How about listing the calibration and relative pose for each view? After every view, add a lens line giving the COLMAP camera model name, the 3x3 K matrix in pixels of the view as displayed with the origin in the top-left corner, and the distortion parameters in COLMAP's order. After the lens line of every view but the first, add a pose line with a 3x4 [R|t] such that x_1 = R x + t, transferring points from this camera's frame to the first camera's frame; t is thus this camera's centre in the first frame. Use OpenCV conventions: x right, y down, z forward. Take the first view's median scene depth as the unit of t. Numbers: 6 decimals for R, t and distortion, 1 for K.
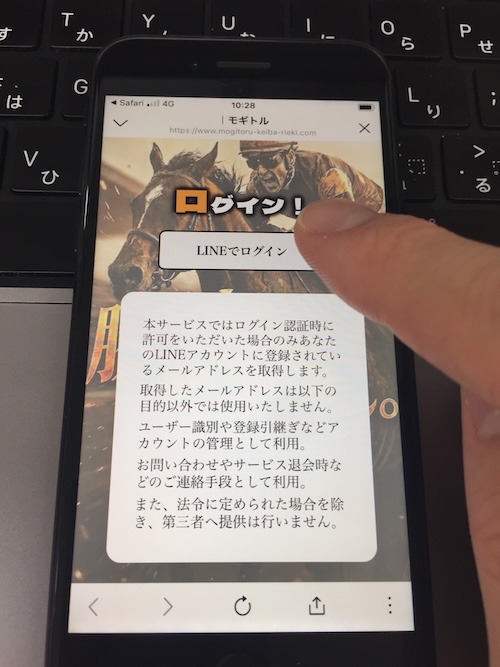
lens RADIAL K [[562.4, 0, 250.0], [0, 562.4, 333.5], [0, 0, 1]] dist [0.057964, -0.001175]
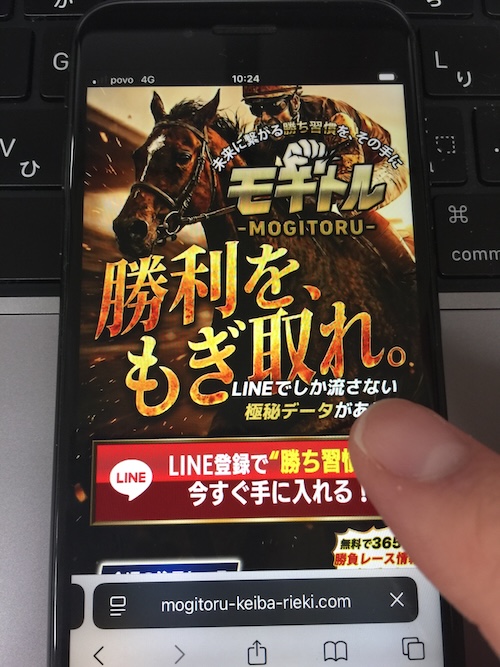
lens RADIAL K [[564.0, 0, 250.0], [0, 564.0, 333.5], [0, 0, 1]] dist [0.009663, 0.001606]
pose [[0.999683, -0.020749, -0.014284, -0.001377], [0.021876, 0.996234, 0.083902, -0.084882], [0.012489, -0.084188, 0.996372, 0.105482]]
